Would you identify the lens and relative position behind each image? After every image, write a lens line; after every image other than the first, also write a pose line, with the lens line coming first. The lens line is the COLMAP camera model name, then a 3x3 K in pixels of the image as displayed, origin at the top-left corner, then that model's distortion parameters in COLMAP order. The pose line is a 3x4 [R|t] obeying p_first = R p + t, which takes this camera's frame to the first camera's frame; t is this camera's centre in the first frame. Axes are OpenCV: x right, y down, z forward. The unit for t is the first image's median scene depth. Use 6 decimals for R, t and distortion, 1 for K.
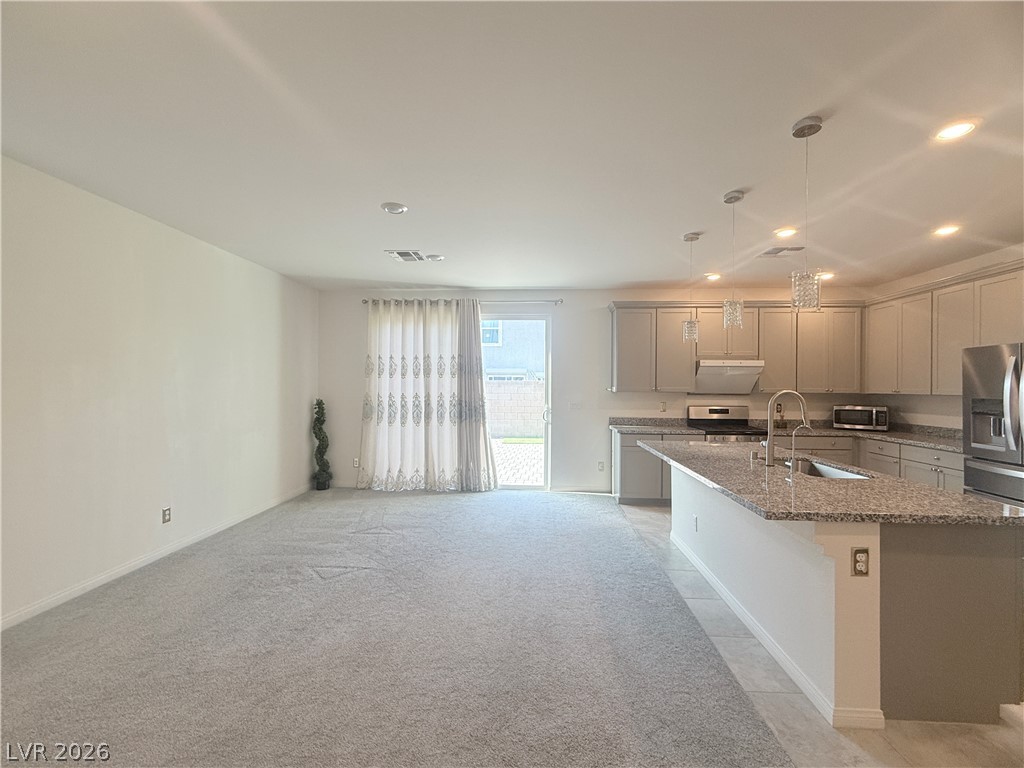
lens RADIAL K [[428.2, 0, 513.5], [0, 428.2, 385.4], [0, 0, 1]] dist [-0.000596, 0.000056]
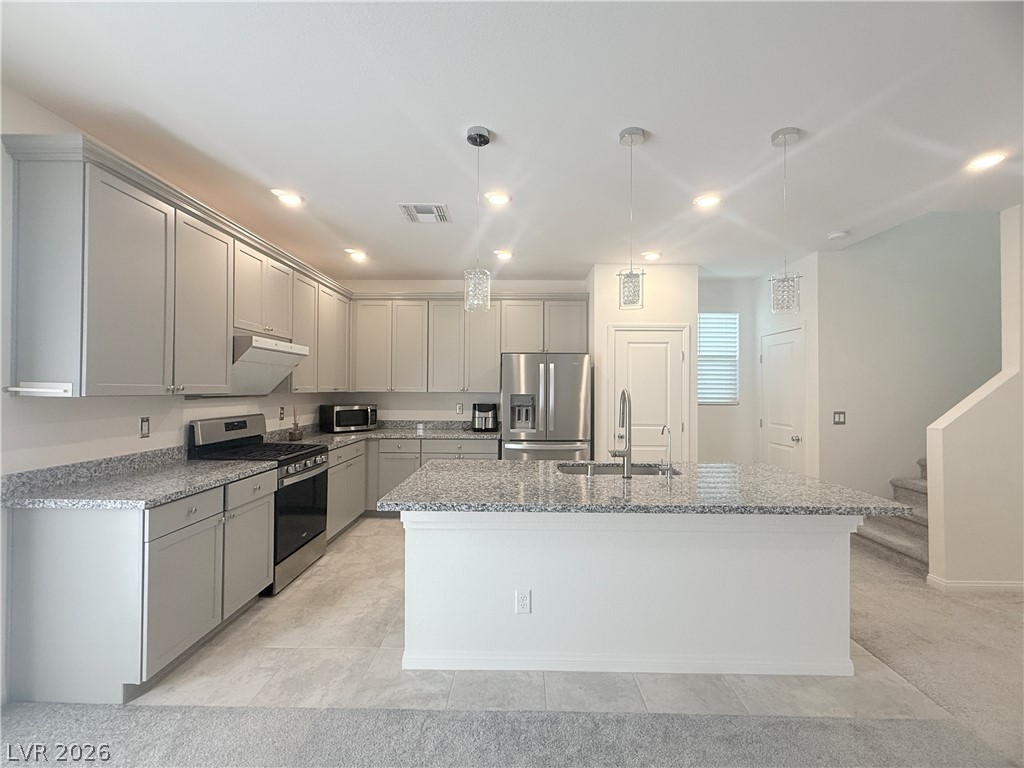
lens RADIAL K [[428.2, 0, 513.5], [0, 428.2, 385.4], [0, 0, 1]] dist [-0.000596, 0.000056]
pose [[-0.043115, 0.002241, 0.999068, -0.132217], [-0.007113, 0.999971, -0.002550, 0.004428], [-0.999045, -0.007217, -0.043098, 0.683451]]
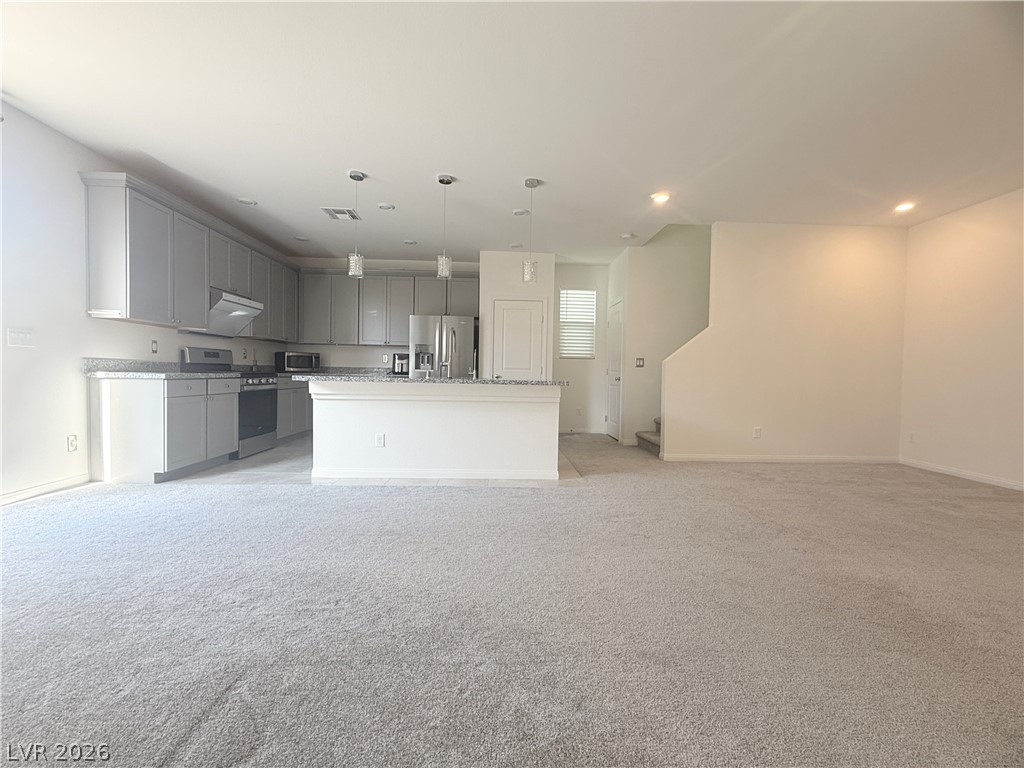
lens RADIAL K [[428.2, 0, 513.5], [0, 428.2, 385.4], [0, 0, 1]] dist [-0.000596, 0.000056]
pose [[-0.095218, -0.037590, 0.994746, -0.476386], [-0.021384, 0.999133, 0.035709, 0.083744], [-0.995227, -0.017872, -0.095940, 0.498503]]
